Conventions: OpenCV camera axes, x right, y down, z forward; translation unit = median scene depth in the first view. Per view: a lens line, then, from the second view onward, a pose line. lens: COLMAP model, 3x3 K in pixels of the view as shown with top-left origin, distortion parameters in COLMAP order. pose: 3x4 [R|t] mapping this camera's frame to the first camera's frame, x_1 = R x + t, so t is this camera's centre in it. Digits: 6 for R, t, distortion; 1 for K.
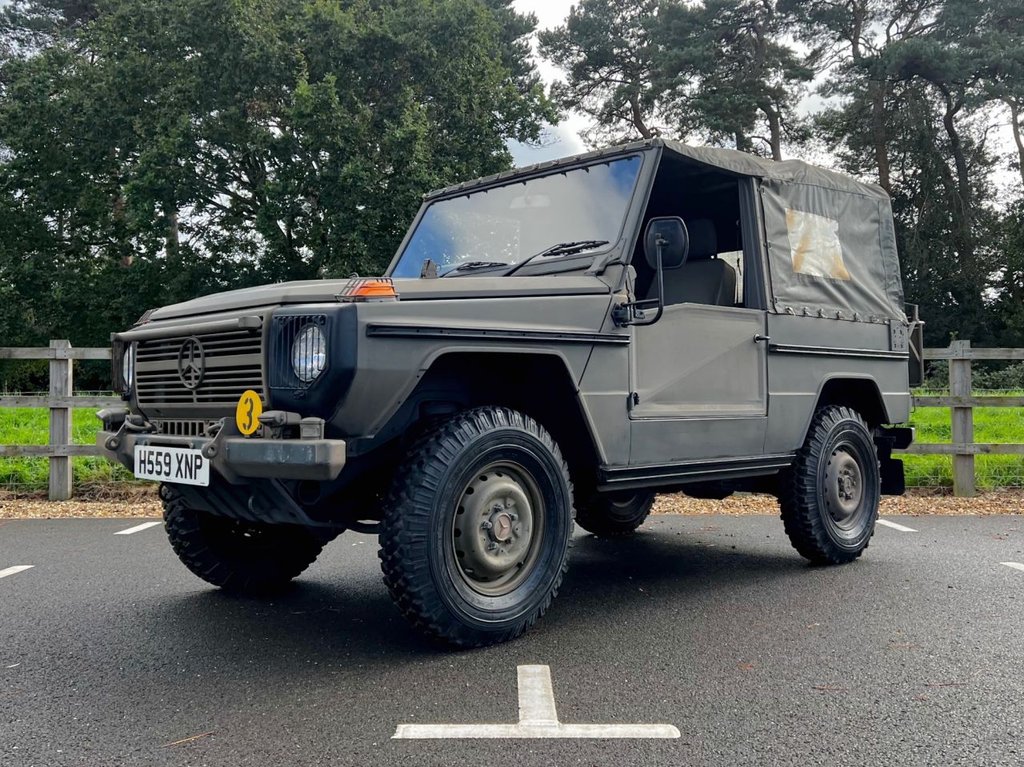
lens RADIAL K [[1010.2, 0, 529.4], [0, 1010.2, 341.0], [0, 0, 1]] dist [0.070457, -0.117476]
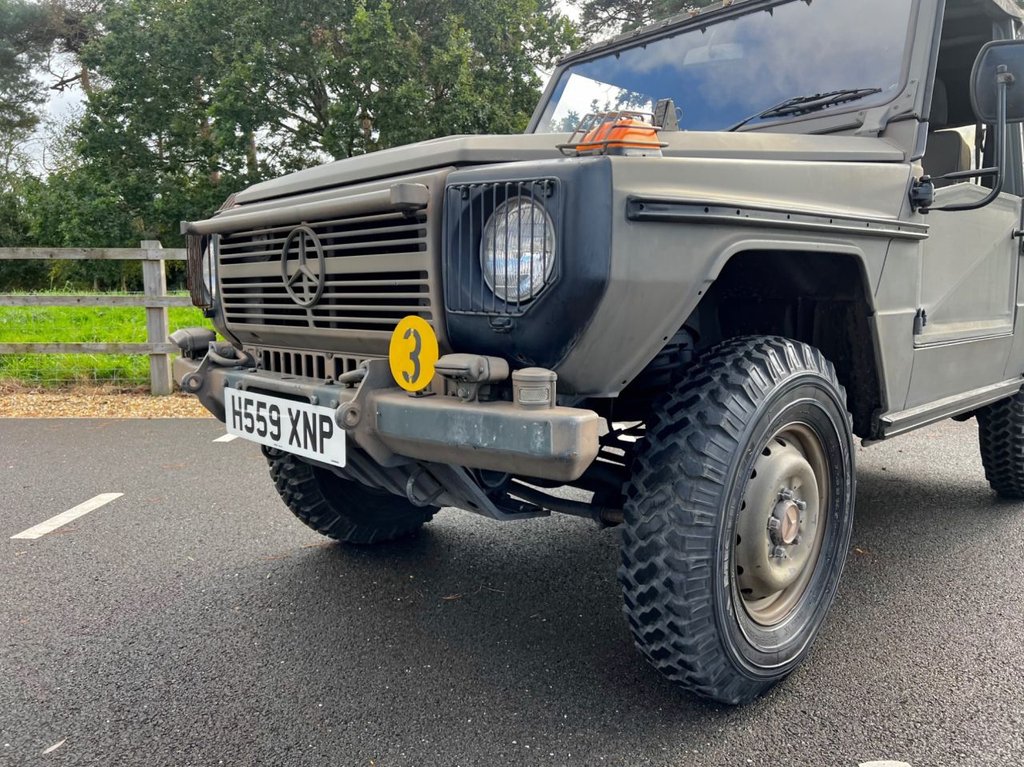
lens RADIAL K [[788.4, 0, 516.7], [0, 788.4, 374.7], [0, 0, 1]] dist [0.029569, -0.009998]
pose [[0.999739, 0.004885, -0.022327, -0.163046], [-0.001240, 0.987041, 0.160465, 0.007726], [0.022821, -0.160395, 0.986789, 0.436959]]
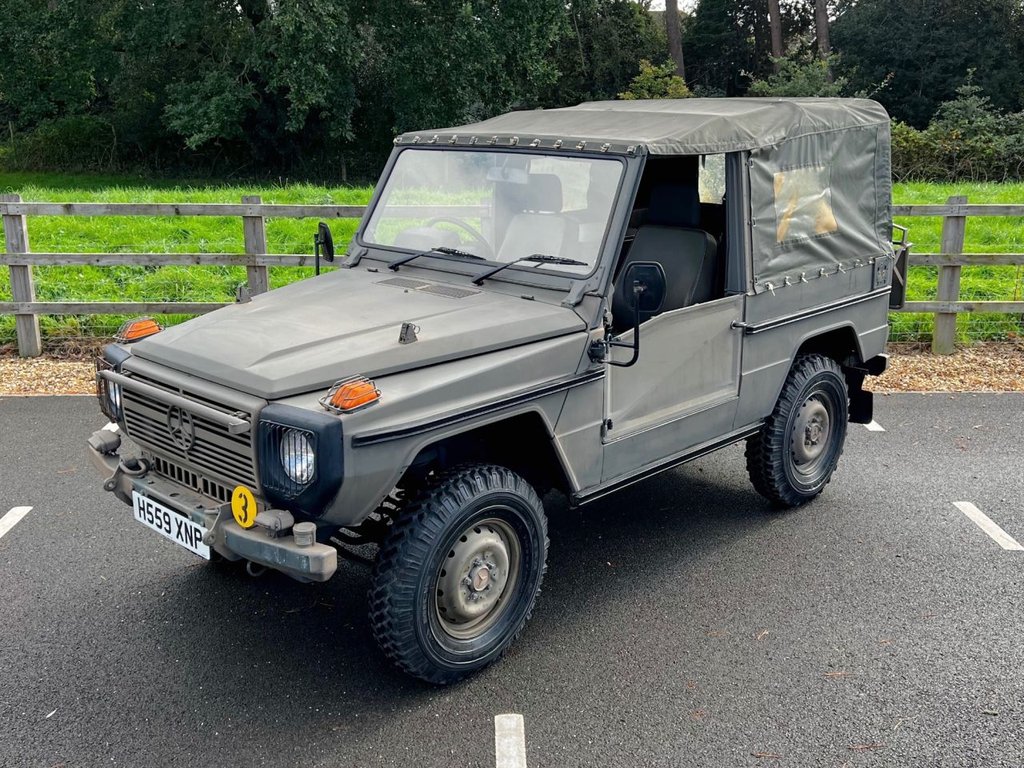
lens RADIAL K [[1083.0, 0, 508.0], [0, 1083.0, 355.9], [0, 0, 1]] dist [0.068426, -0.112050]
pose [[0.999976, 0.004431, 0.005271, -0.004300], [-0.005764, 0.957416, 0.288656, -0.326459], [-0.003768, -0.288679, 0.957418, -0.039204]]
